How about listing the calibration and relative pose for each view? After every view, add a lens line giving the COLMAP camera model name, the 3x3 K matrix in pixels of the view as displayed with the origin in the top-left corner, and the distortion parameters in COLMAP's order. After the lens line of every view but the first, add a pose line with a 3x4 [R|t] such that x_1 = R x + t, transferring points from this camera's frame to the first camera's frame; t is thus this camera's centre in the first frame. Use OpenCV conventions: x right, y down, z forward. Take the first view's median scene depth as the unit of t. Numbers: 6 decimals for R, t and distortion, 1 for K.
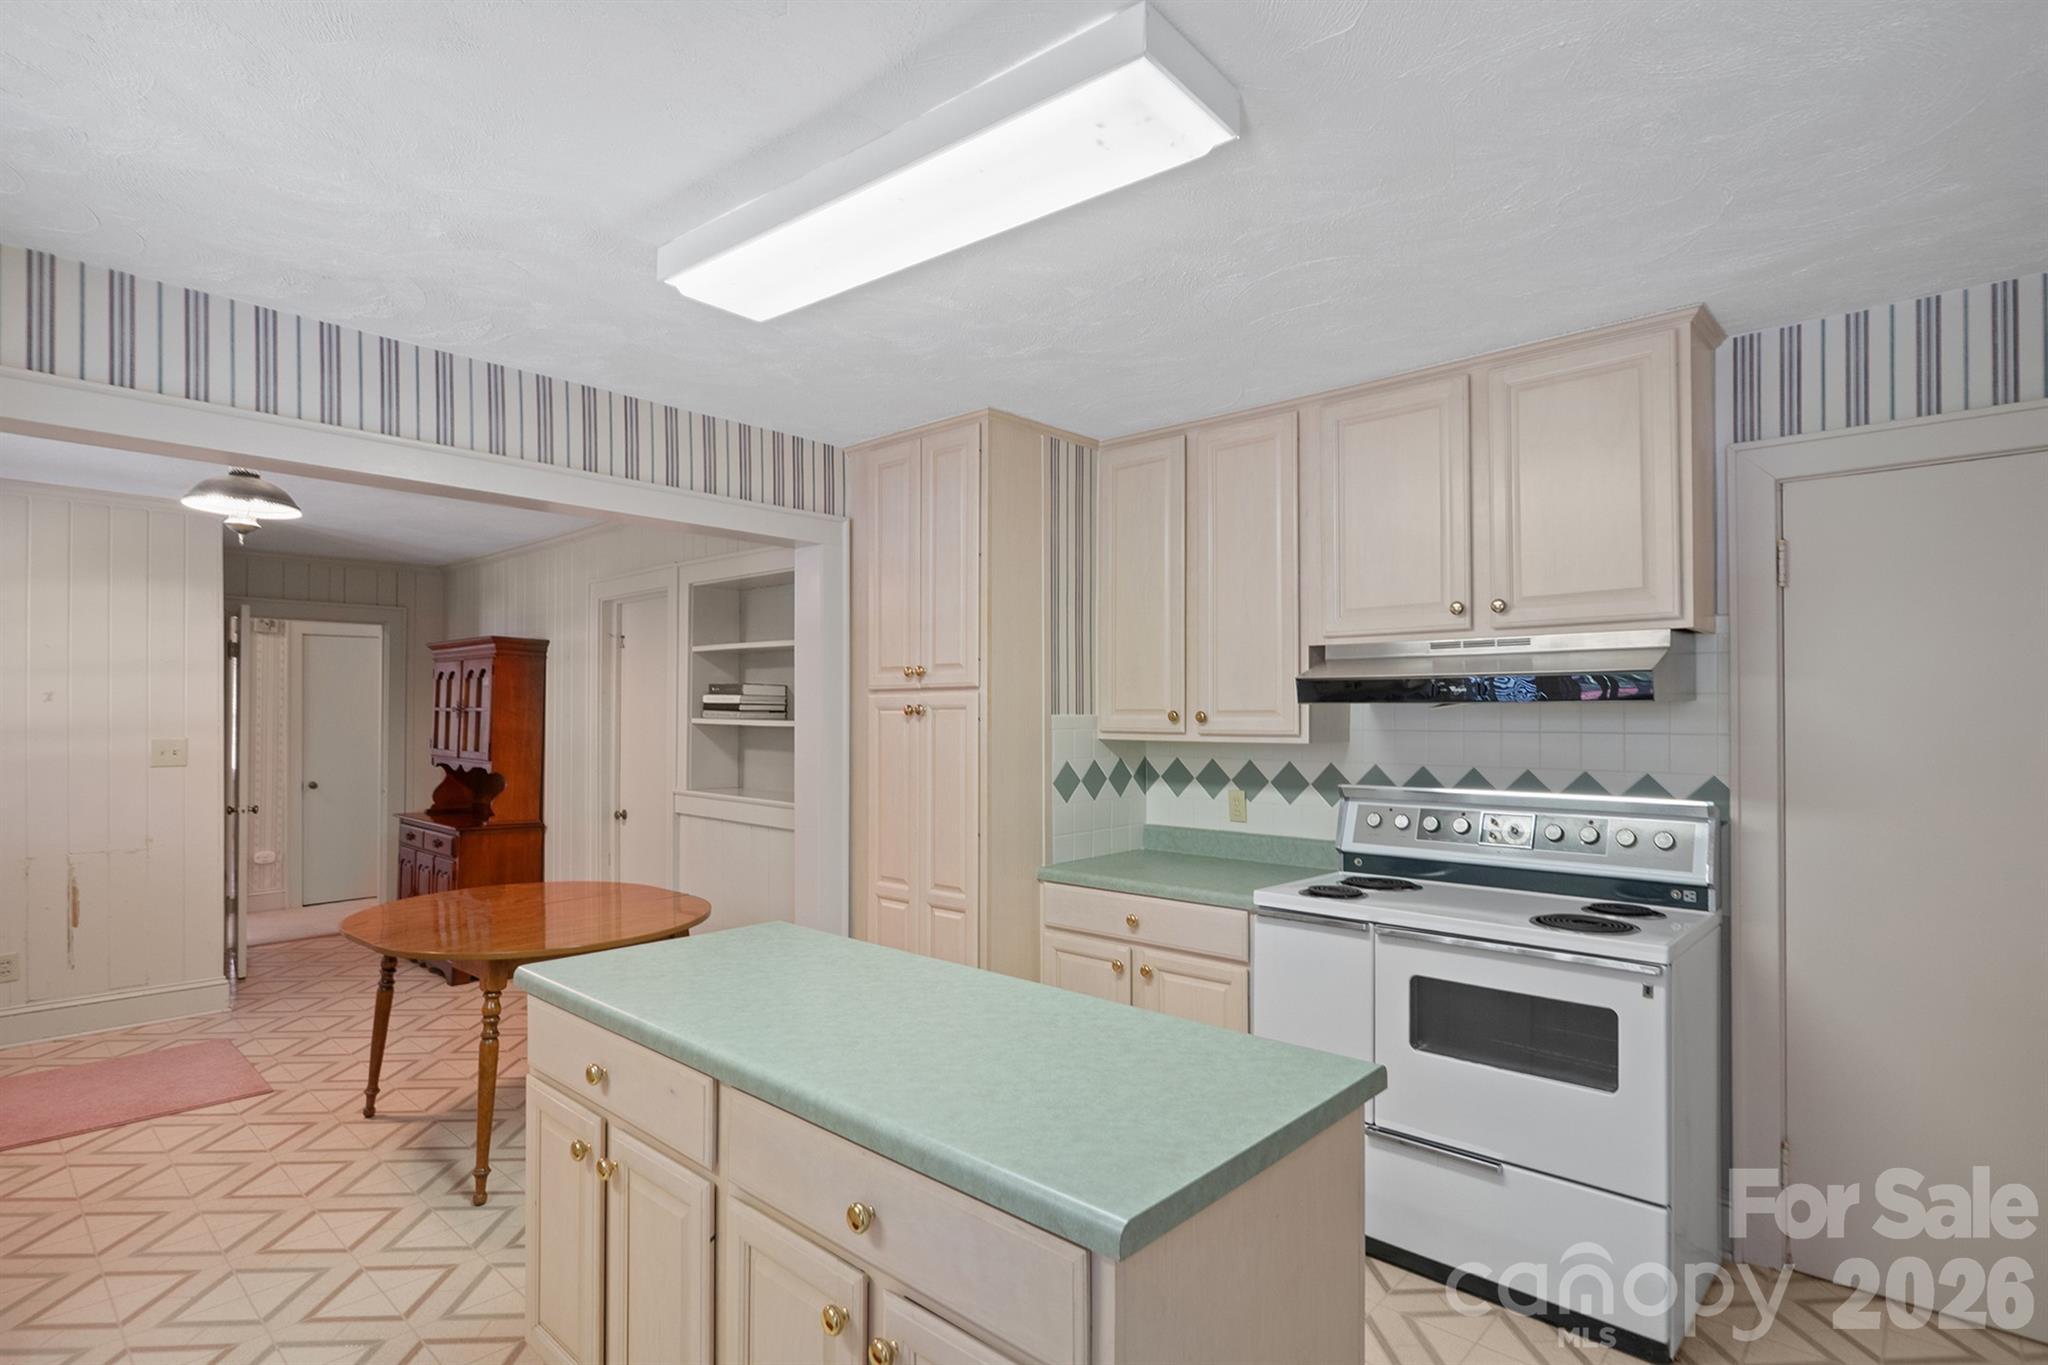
lens RADIAL K [[1008.8, 0, 1019.5], [0, 1008.8, 687.7], [0, 0, 1]] dist [-0.000301, -0.001153]
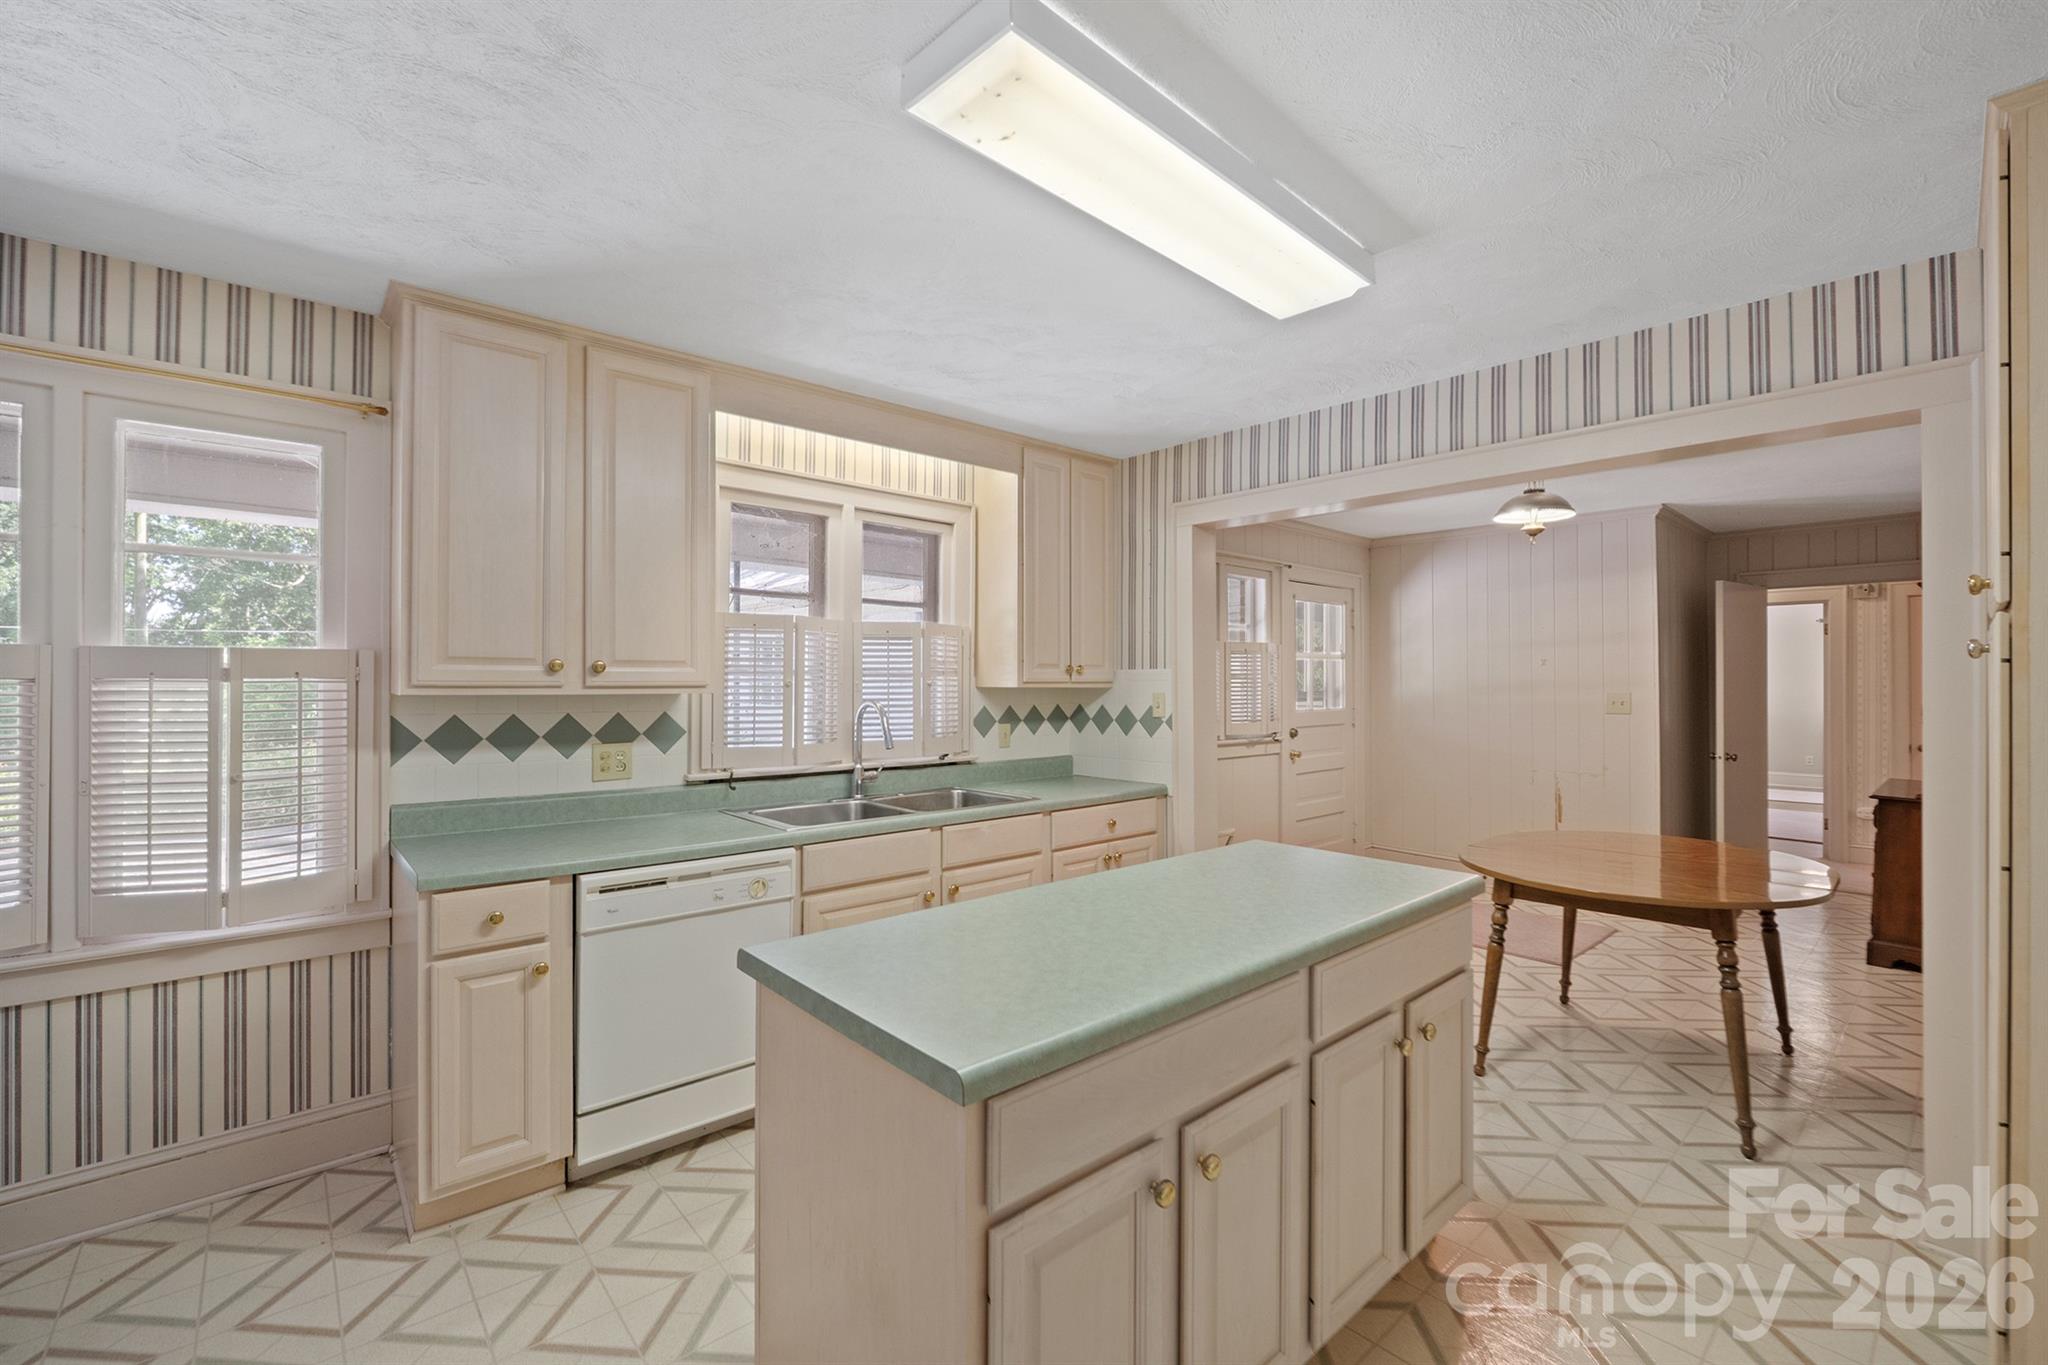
lens RADIAL K [[872.5, 0, 1042.9], [0, 872.5, 678.5], [0, 0, 1]] dist [-0.010949, 0.001518]
pose [[-0.080082, -0.004983, -0.996776, 0.467767], [0.025288, 0.999655, -0.007030, 0.030713], [0.996467, -0.025770, -0.079928, 0.499207]]
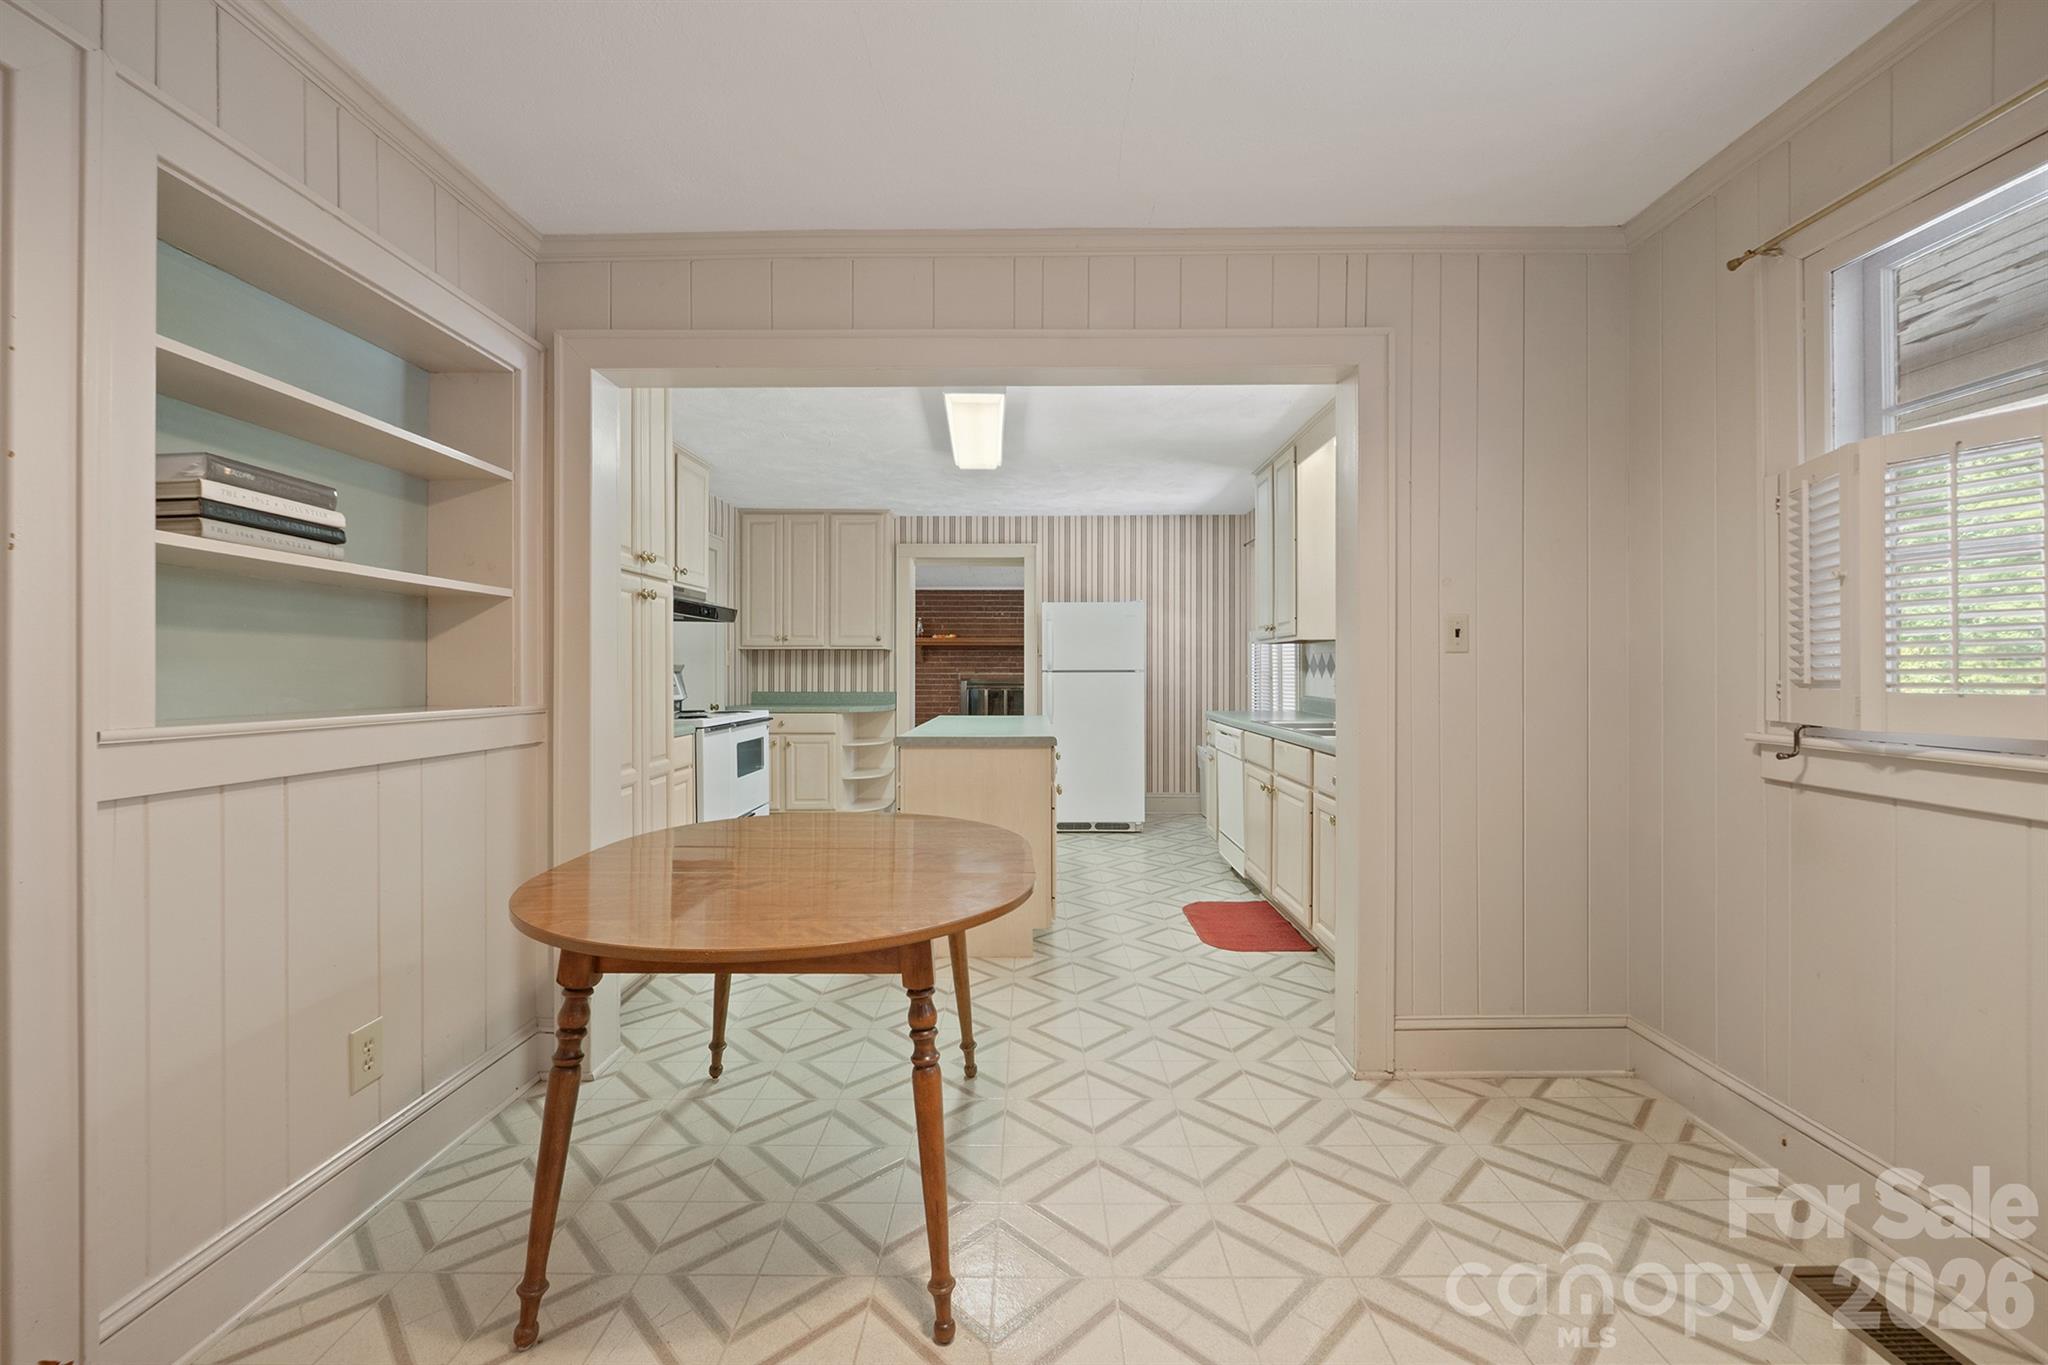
lens RADIAL K [[872.5, 0, 1029.7], [0, 872.5, 676.0], [0, 0, 1]] dist [-0.010949, 0.001518]
pose [[-0.673922, -0.003598, 0.738793, -1.048599], [-0.017830, 0.999776, -0.011394, 0.110518], [-0.738587, -0.020851, -0.673836, 1.332535]]
